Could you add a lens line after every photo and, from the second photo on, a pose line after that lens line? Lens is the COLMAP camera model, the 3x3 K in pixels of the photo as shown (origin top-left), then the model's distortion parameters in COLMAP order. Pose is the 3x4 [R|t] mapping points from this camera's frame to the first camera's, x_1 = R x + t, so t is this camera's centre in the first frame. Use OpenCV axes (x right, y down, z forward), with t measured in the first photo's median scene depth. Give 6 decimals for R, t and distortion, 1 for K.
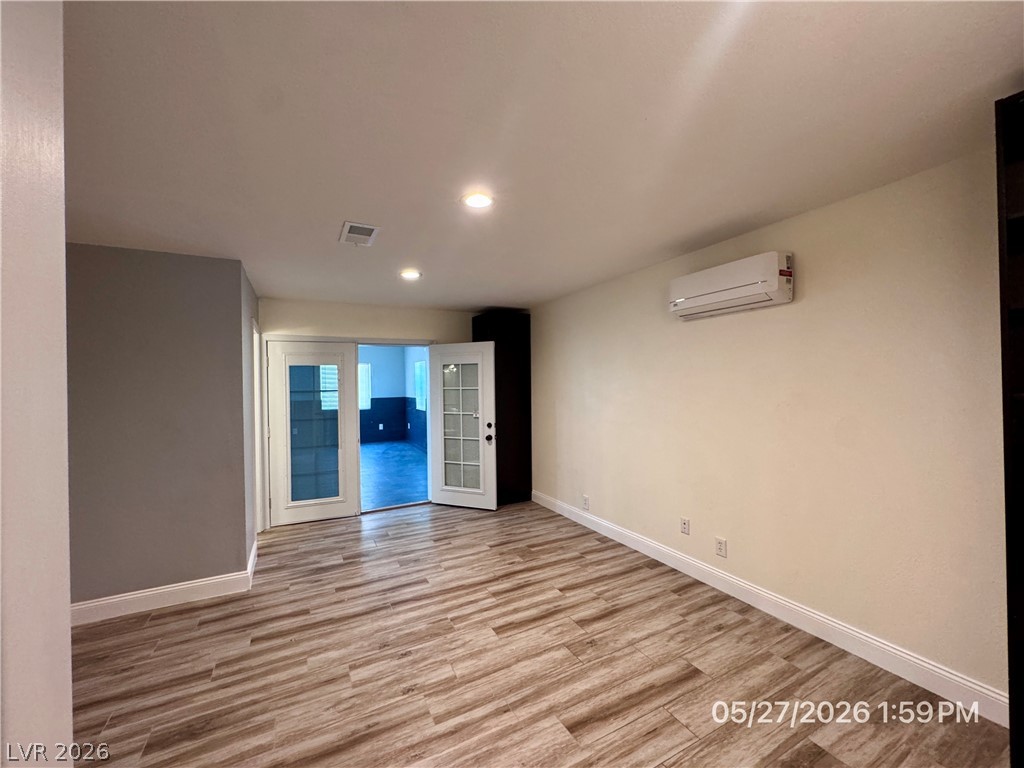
lens RADIAL K [[409.7, 0, 513.6], [0, 409.7, 385.5], [0, 0, 1]] dist [-0.002090, -0.000250]
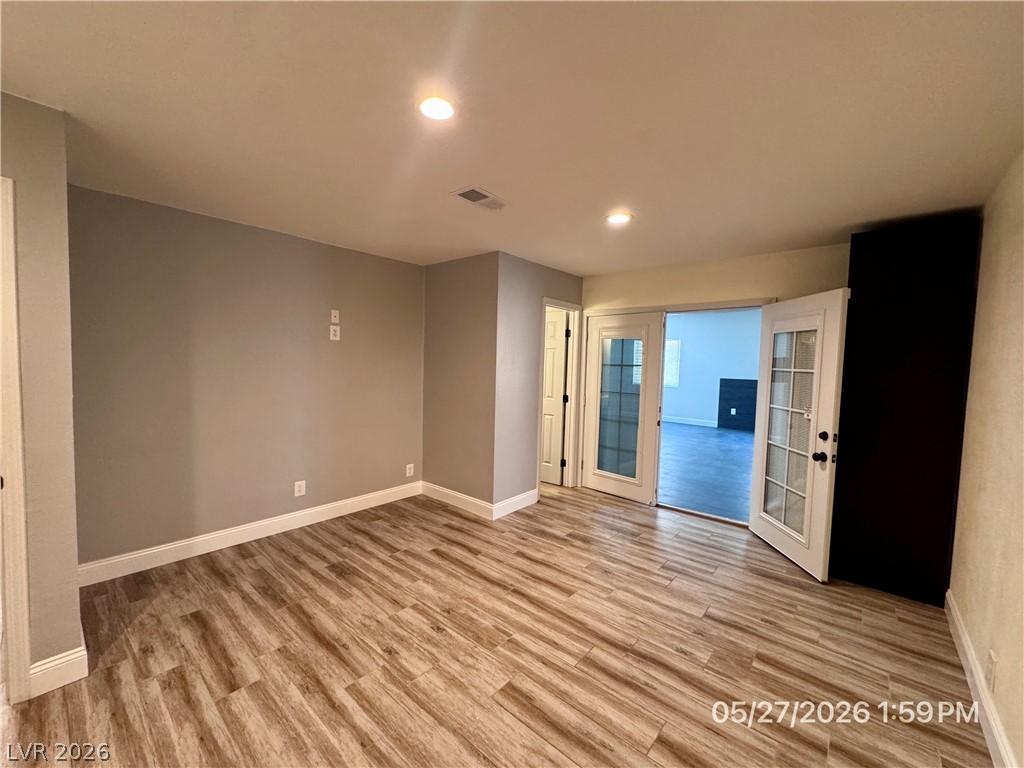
lens RADIAL K [[409.7, 0, 510.7], [0, 409.7, 384.0], [0, 0, 1]] dist [-0.002090, -0.000250]
pose [[0.363854, 0.078124, -0.928174, 0.565953], [-0.034841, 0.996921, 0.070252, -0.001374], [0.930804, 0.006777, 0.365455, 0.683983]]
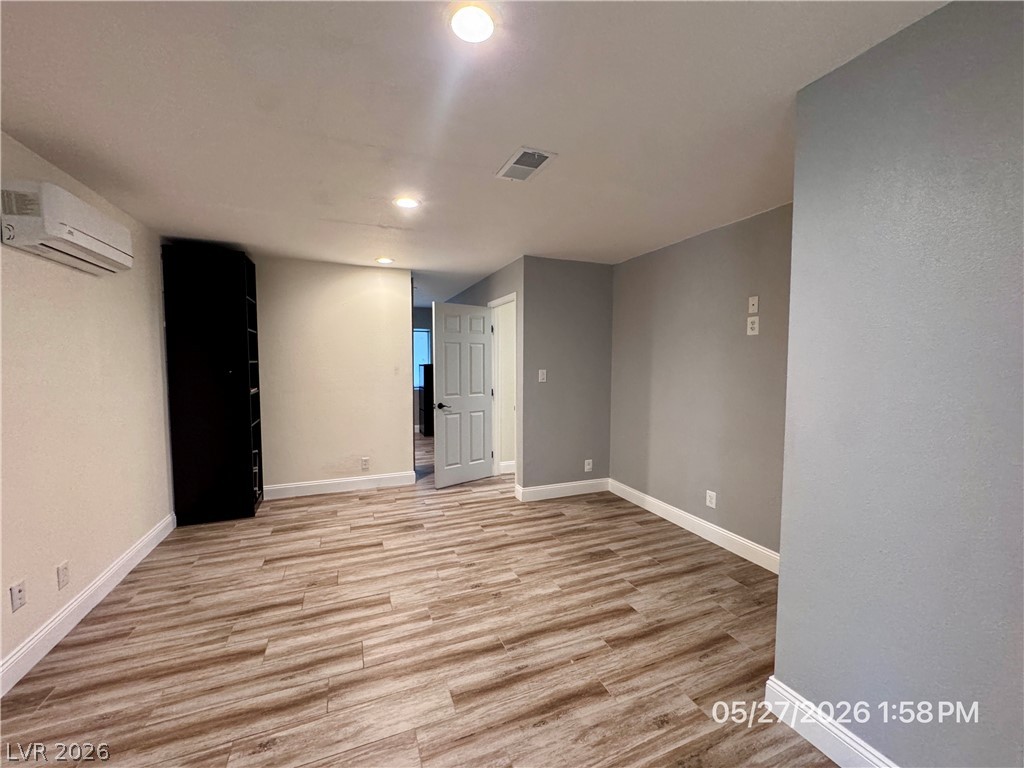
lens RADIAL K [[409.7, 0, 513.0], [0, 409.7, 383.5], [0, 0, 1]] dist [-0.002090, -0.000250]
pose [[-0.995441, 0.011836, 0.094644, -0.412982], [0.017428, 0.998137, 0.058479, 0.023147], [-0.093776, 0.059861, -0.993792, 1.794094]]
